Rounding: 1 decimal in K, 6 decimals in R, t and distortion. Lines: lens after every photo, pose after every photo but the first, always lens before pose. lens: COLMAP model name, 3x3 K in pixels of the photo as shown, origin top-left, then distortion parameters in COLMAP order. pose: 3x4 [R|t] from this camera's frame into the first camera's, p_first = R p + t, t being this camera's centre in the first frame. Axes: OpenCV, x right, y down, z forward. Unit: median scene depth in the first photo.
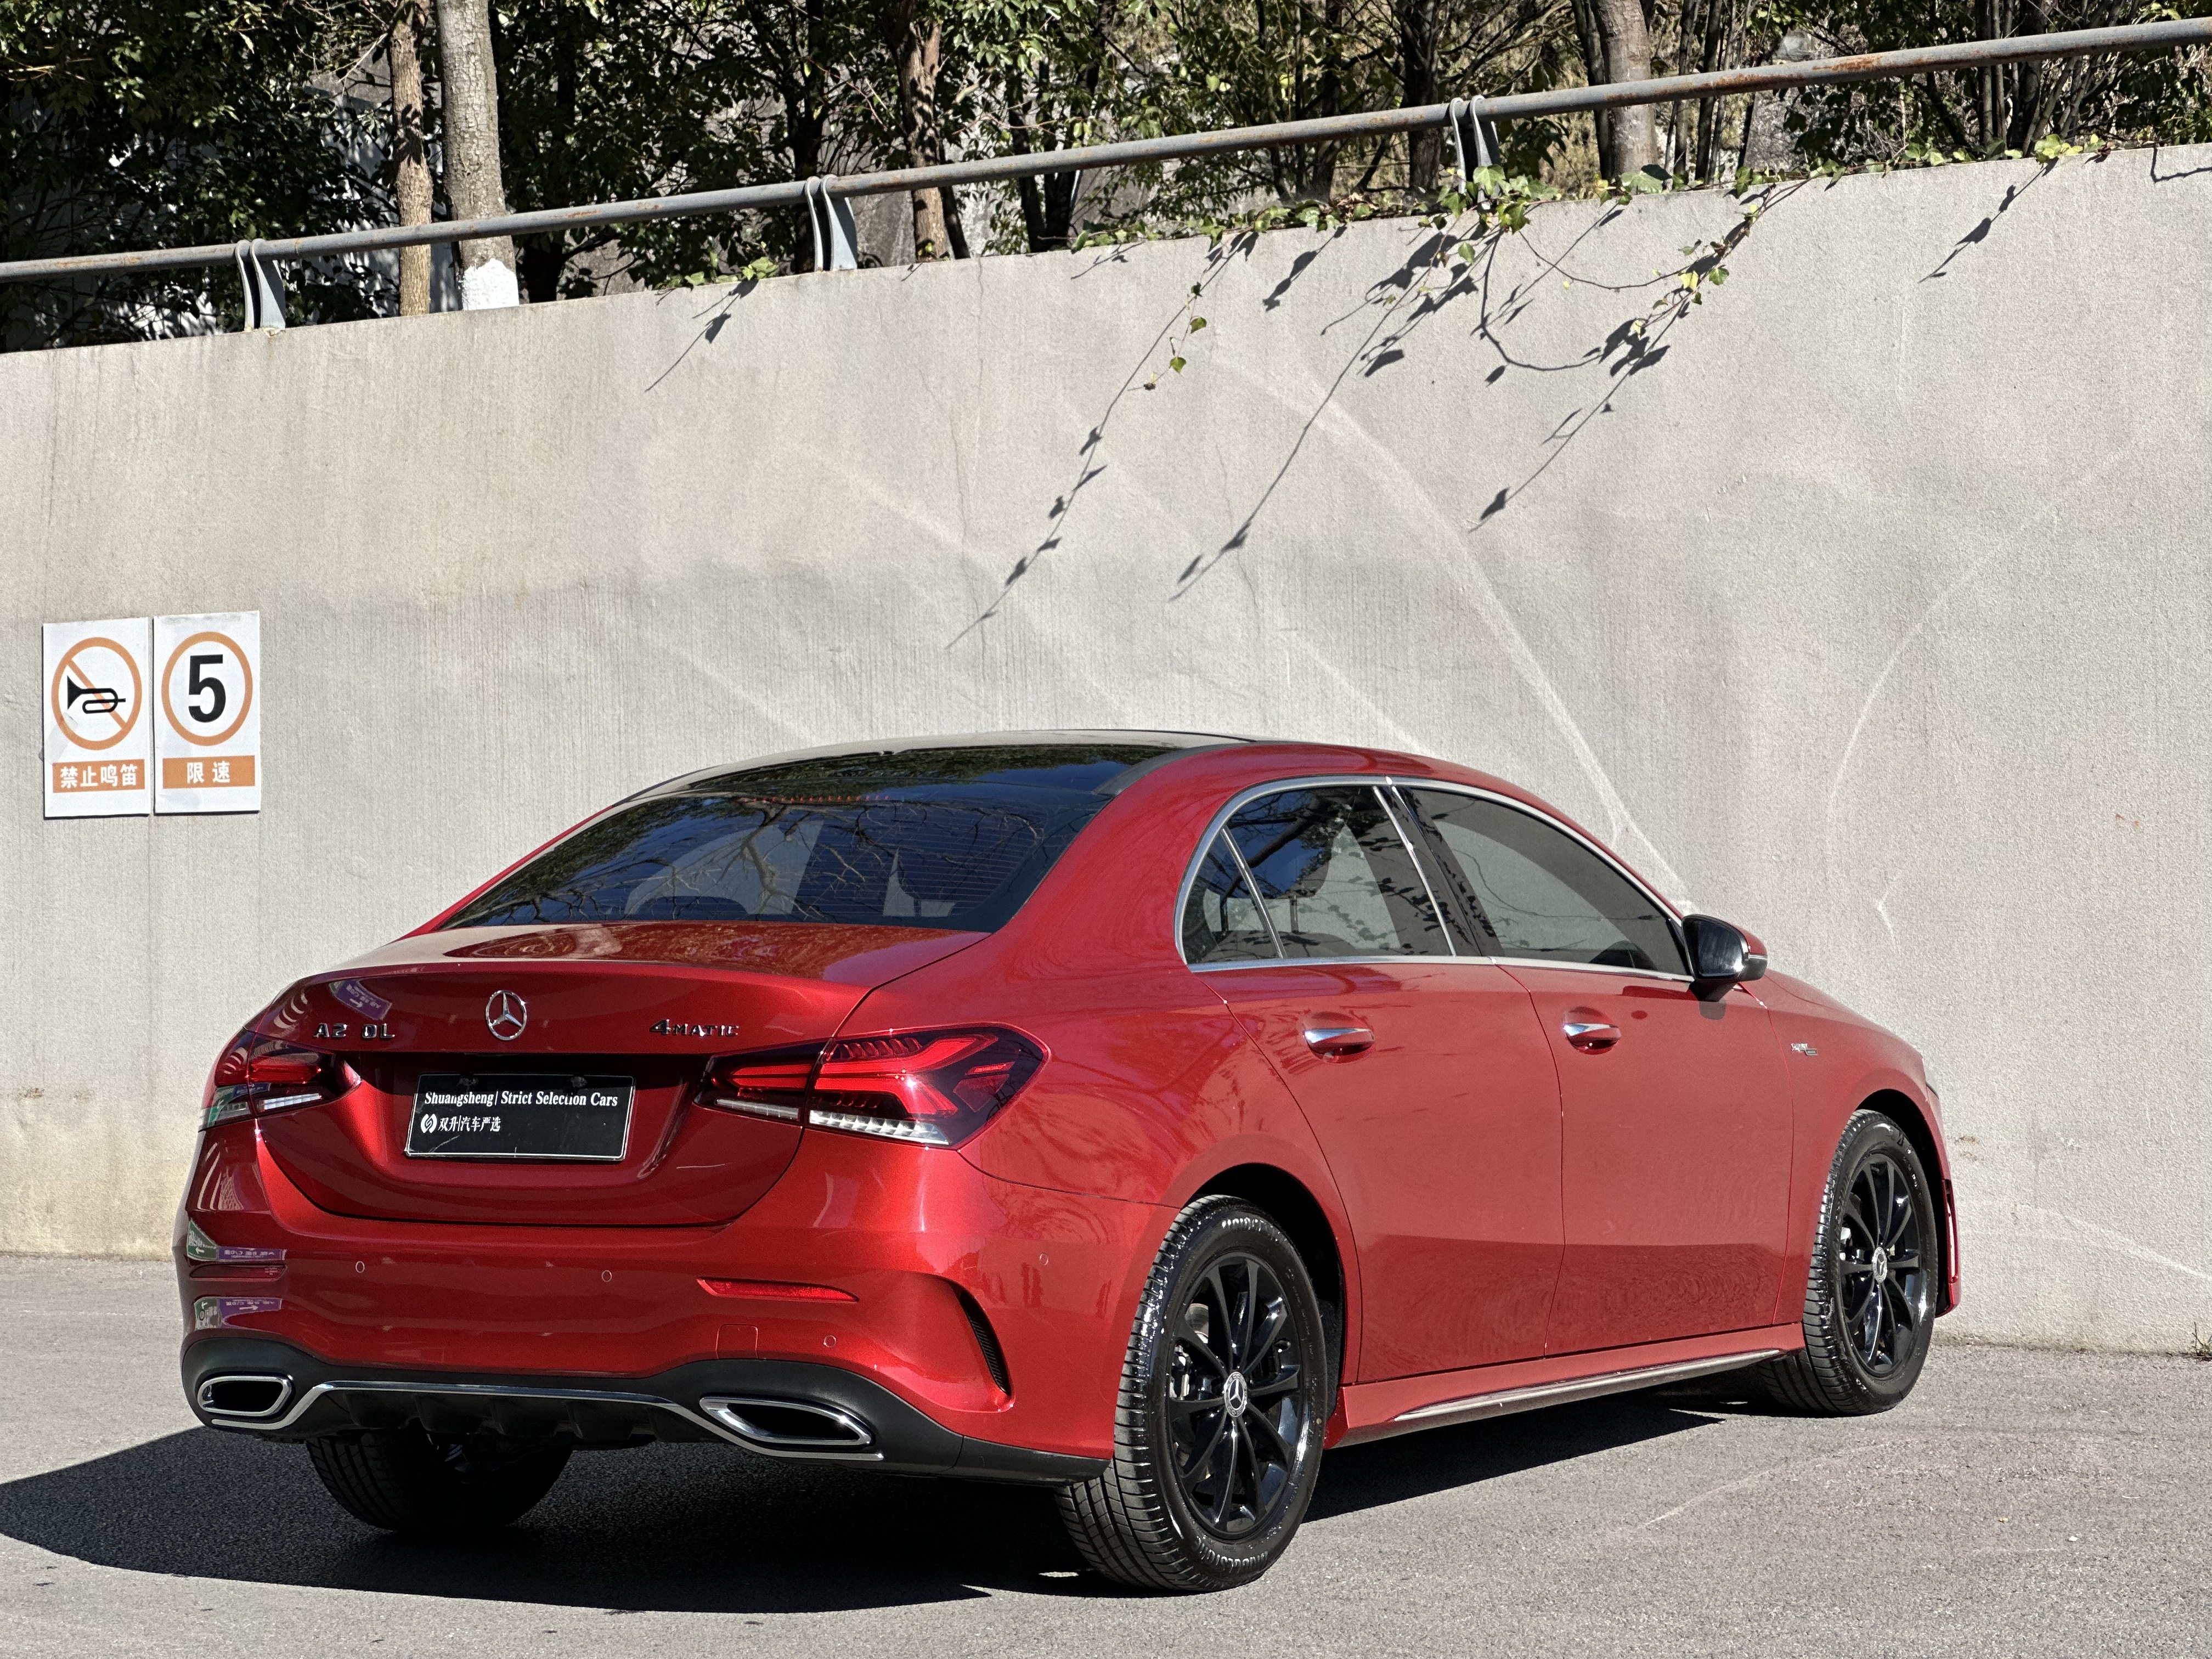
lens RADIAL K [[4968.8, 0, 1106.0], [0, 4968.8, 829.5], [0, 0, 1]] dist [0.006655, 3.164392]
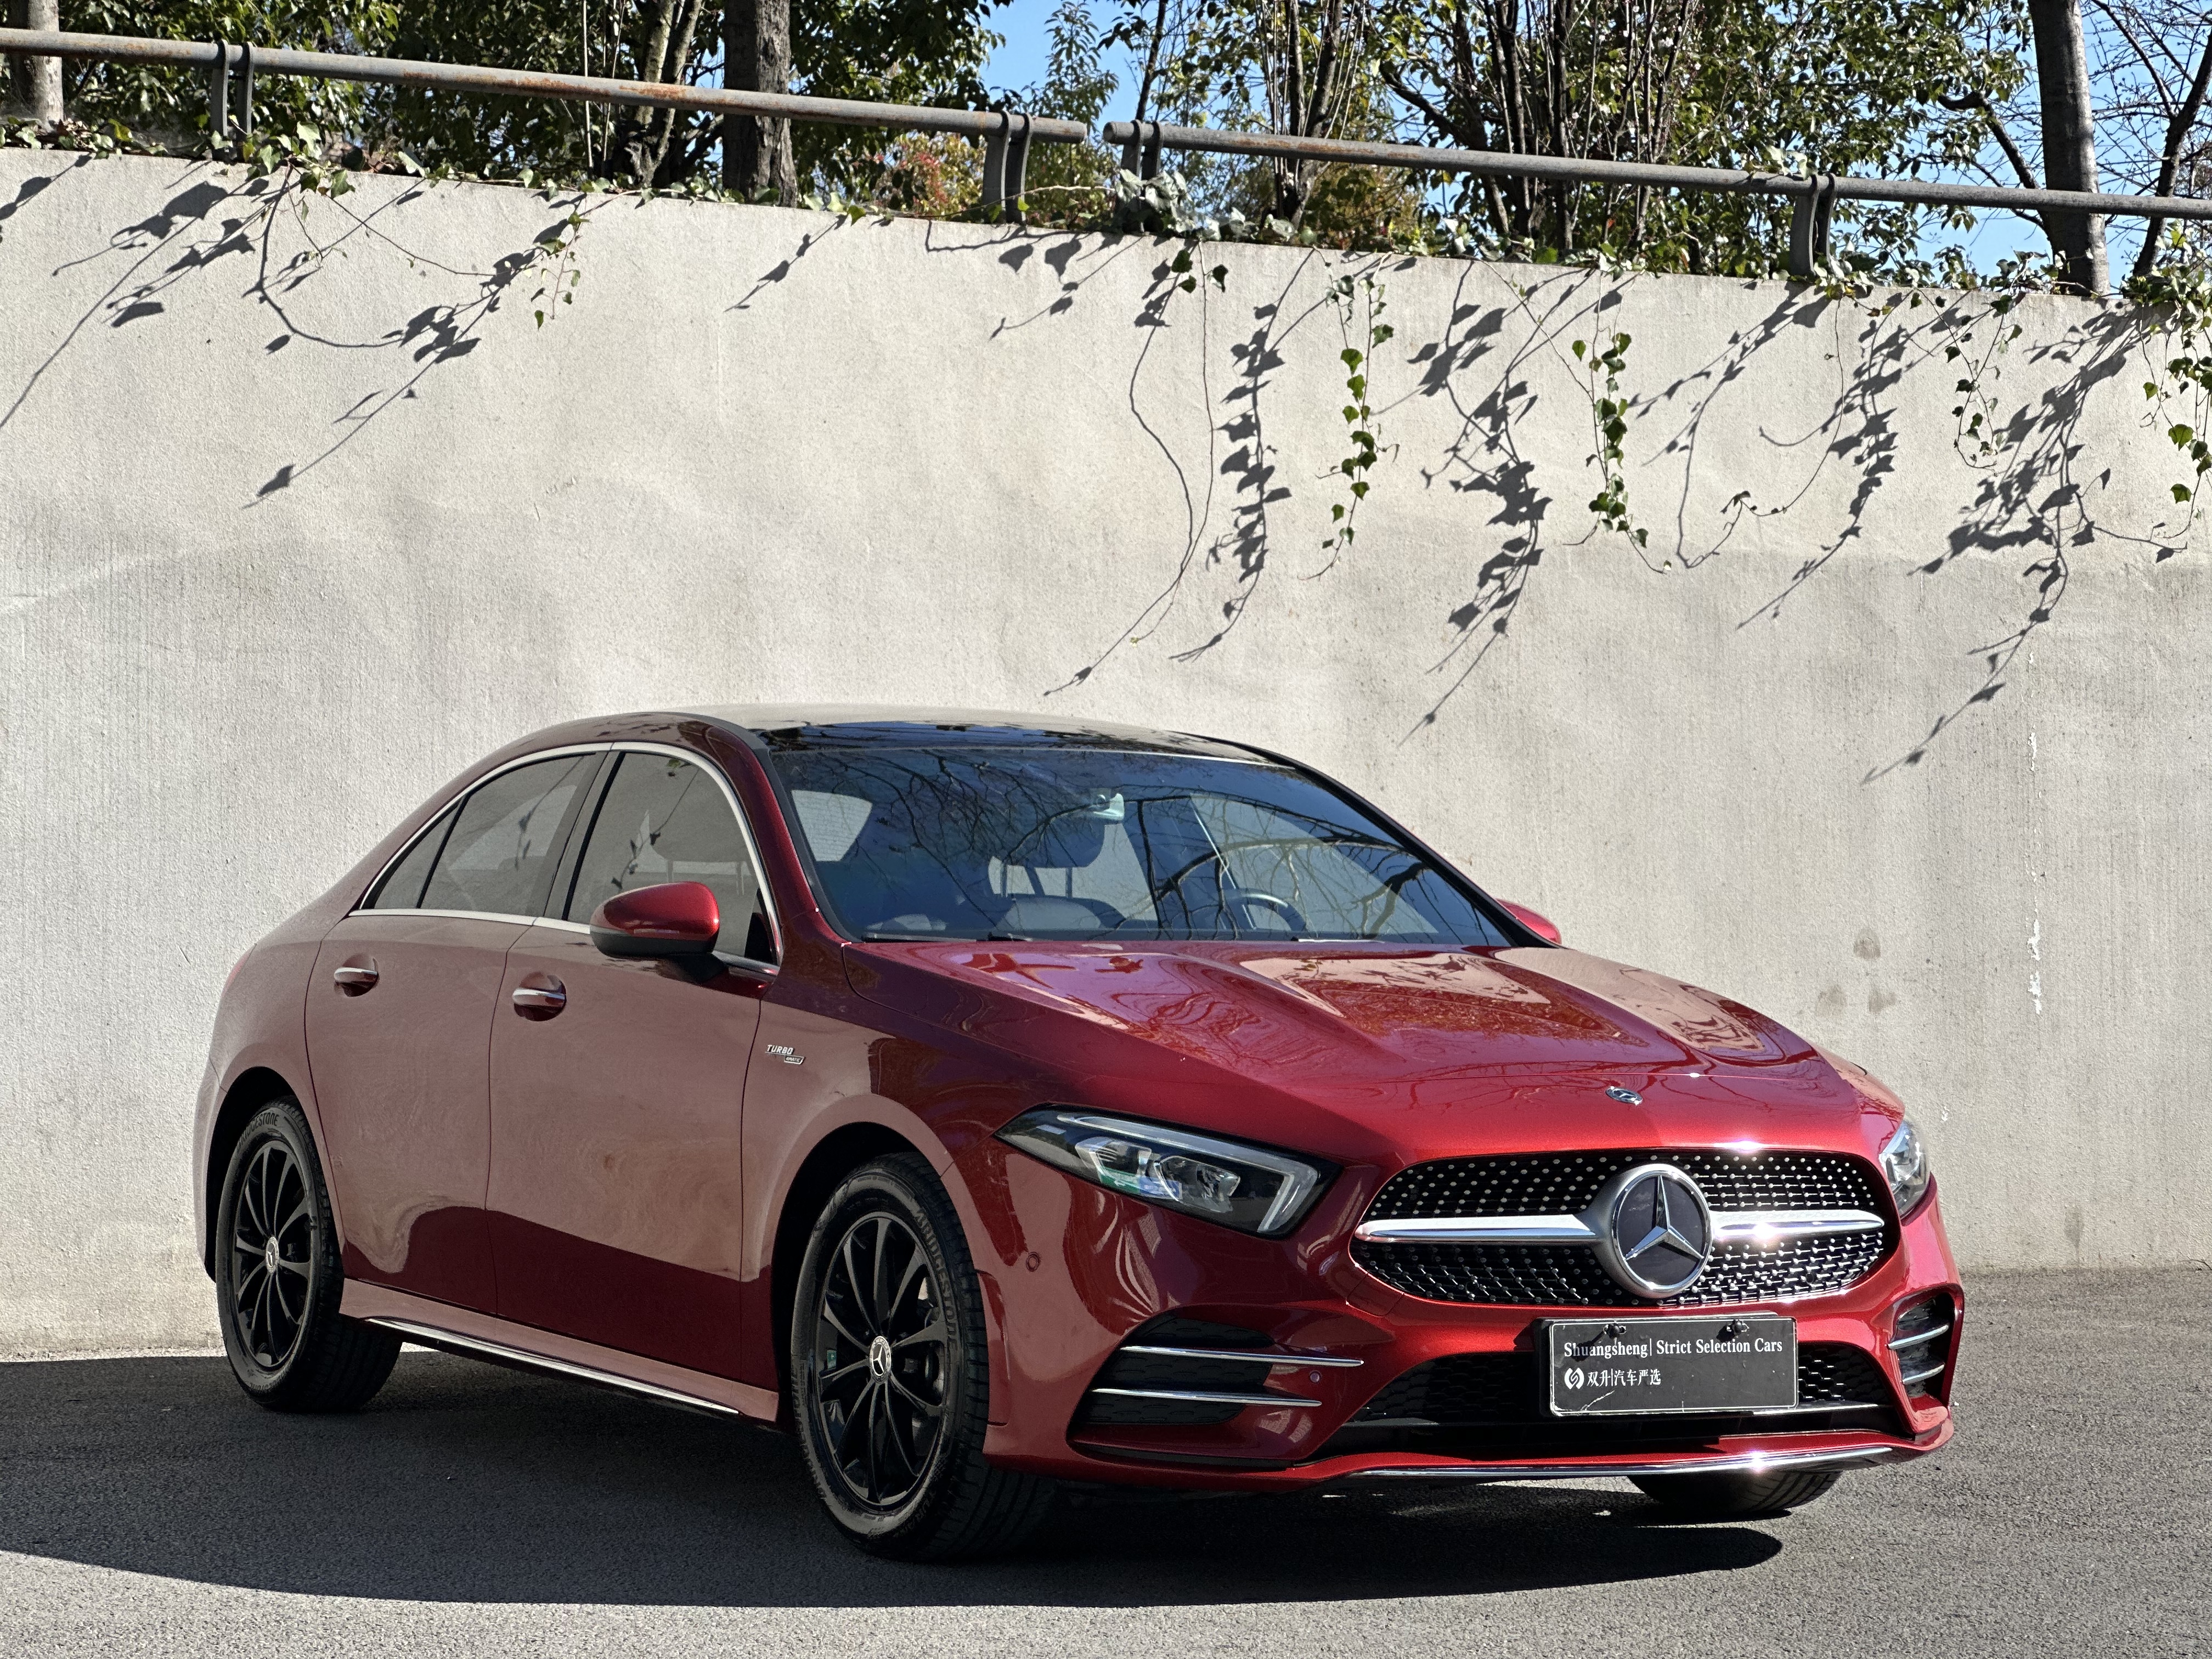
lens RADIAL K [[5014.7, 0, 1048.4], [0, 5014.7, 829.9], [0, 0, 1]] dist [-0.014005, 4.226327]
pose [[0.503591, 0.027500, 0.863504, -0.694494], [-0.011409, 0.999618, -0.025181, 0.024298], [-0.863867, 0.002829, 0.503713, 0.404744]]
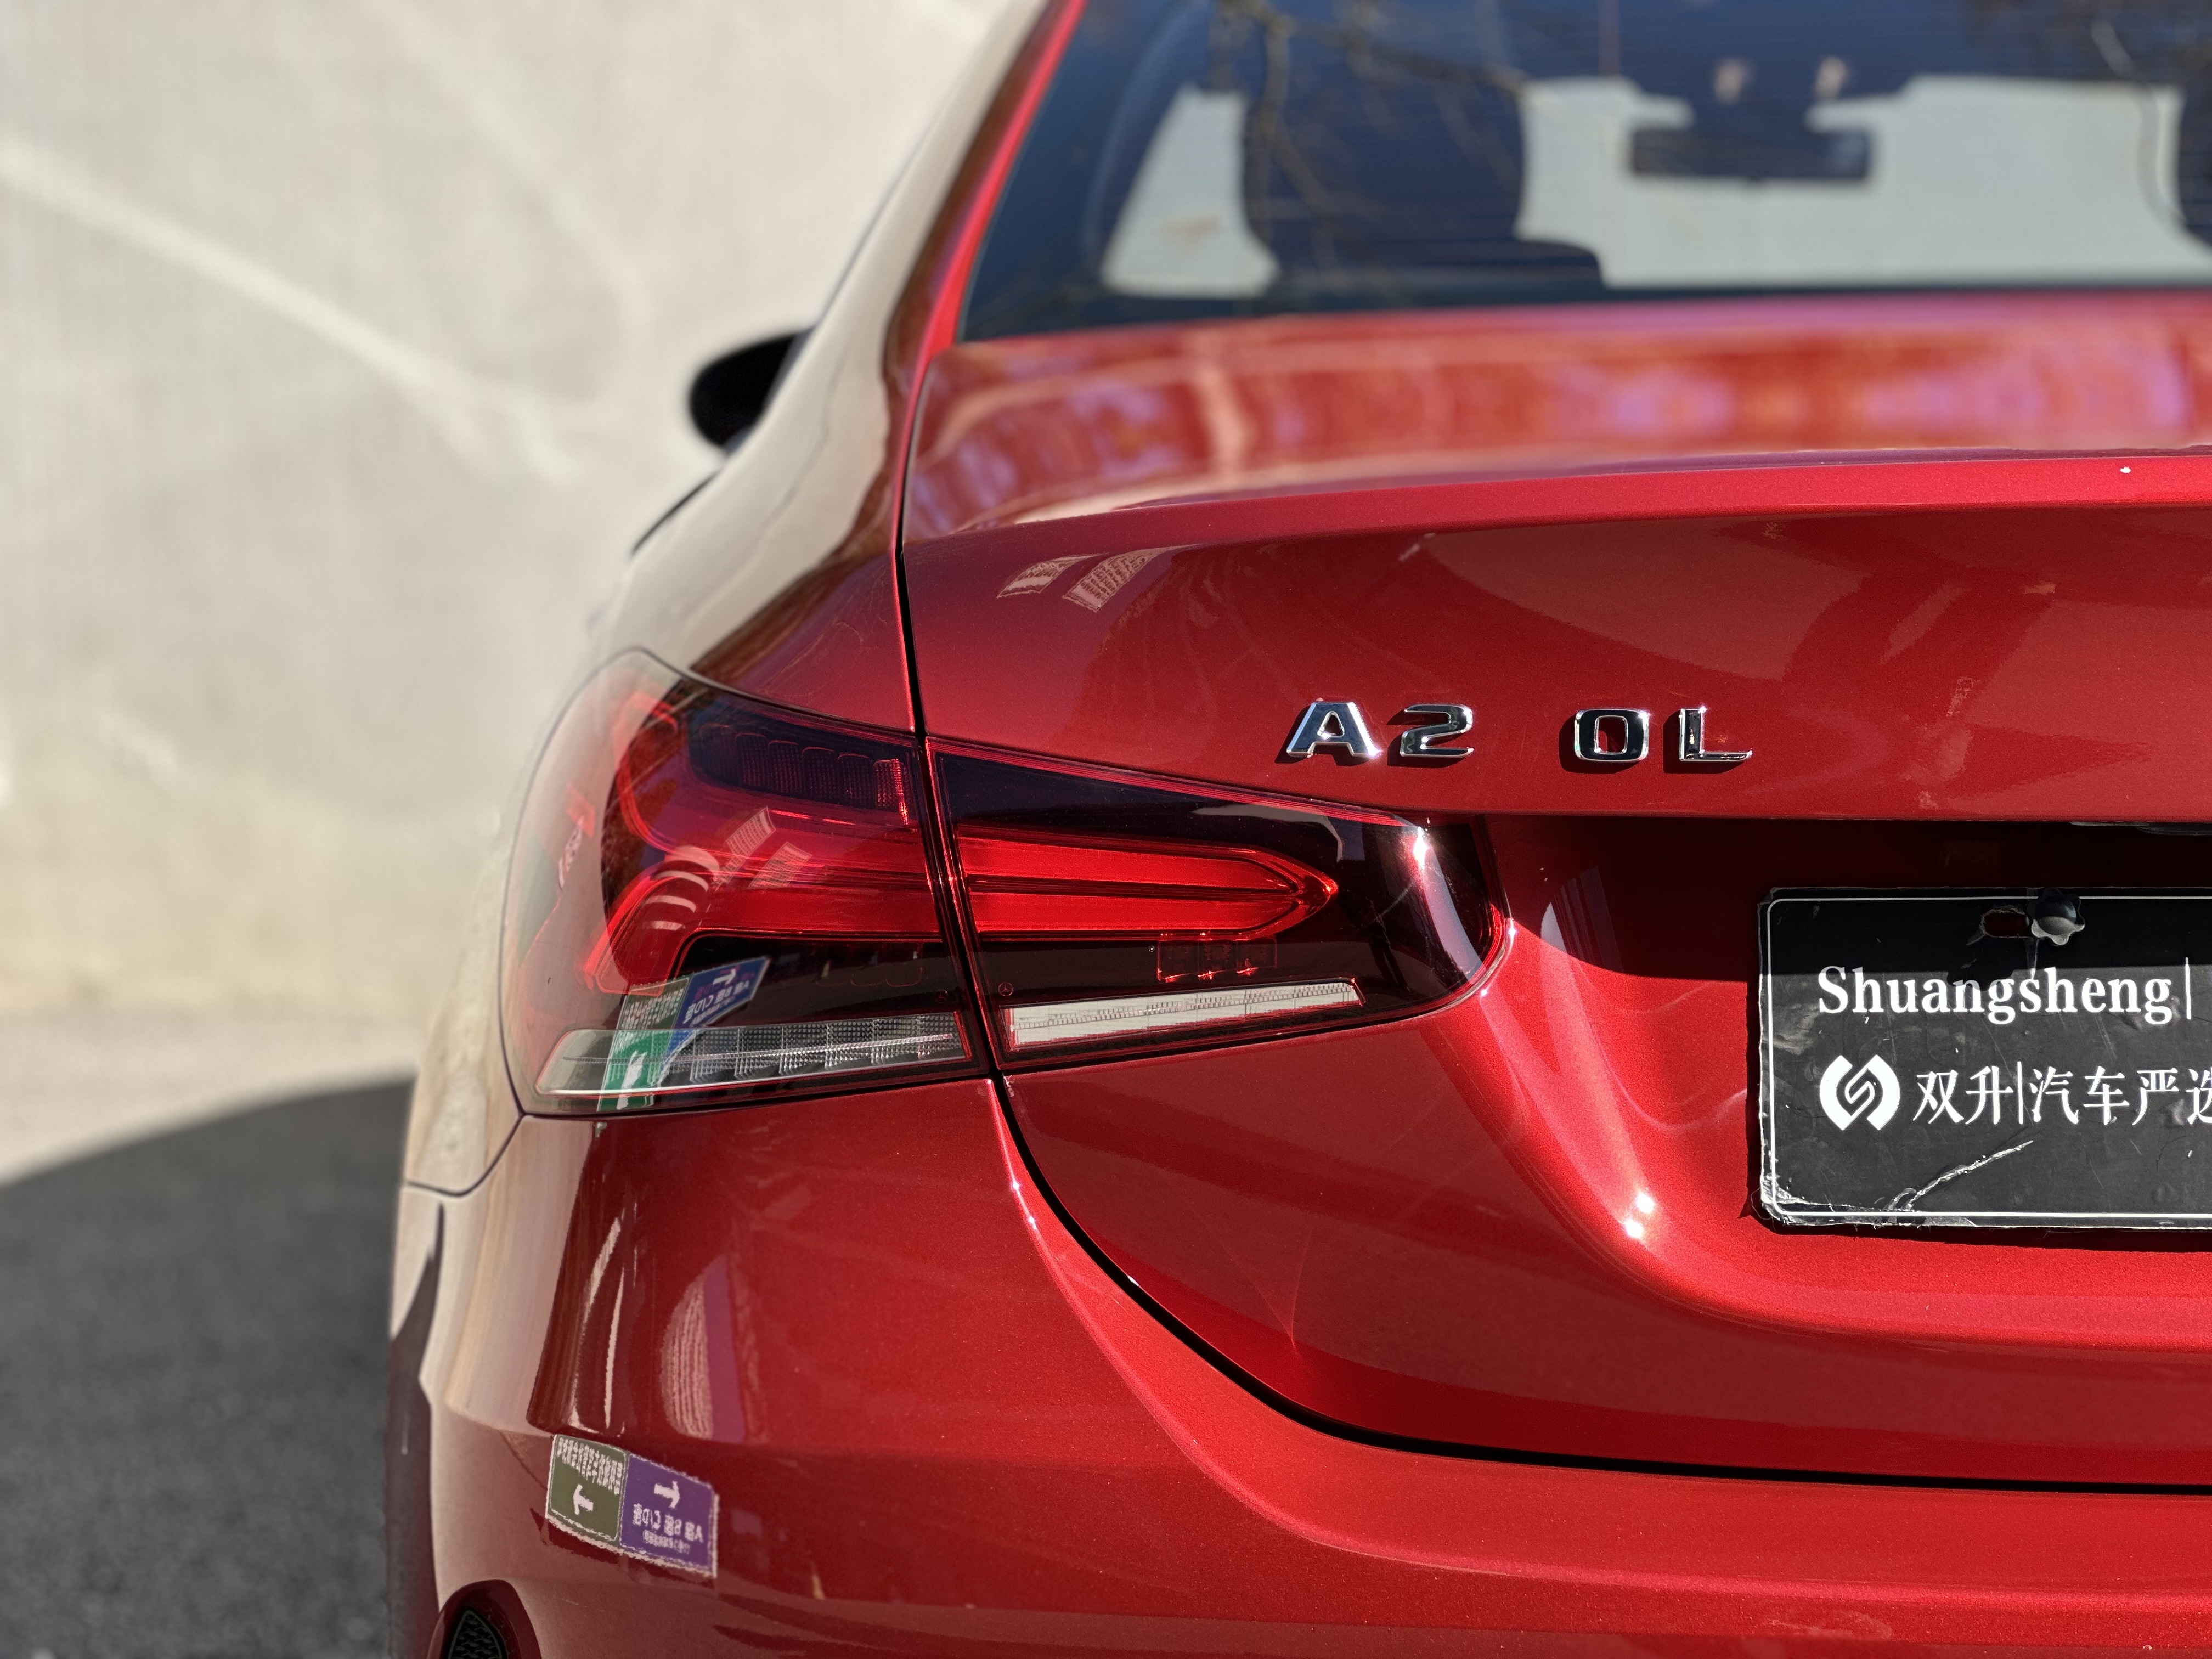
lens RADIAL K [[4968.8, 0, 1106.0], [0, 4968.8, 829.5], [0, 0, 1]] dist [0.006655, 3.164392]
pose [[0.878135, -0.043210, 0.476457, -0.191970], [-0.013282, 0.993327, 0.114564, 0.010926], [-0.478228, -0.106931, 0.871702, 0.523261]]
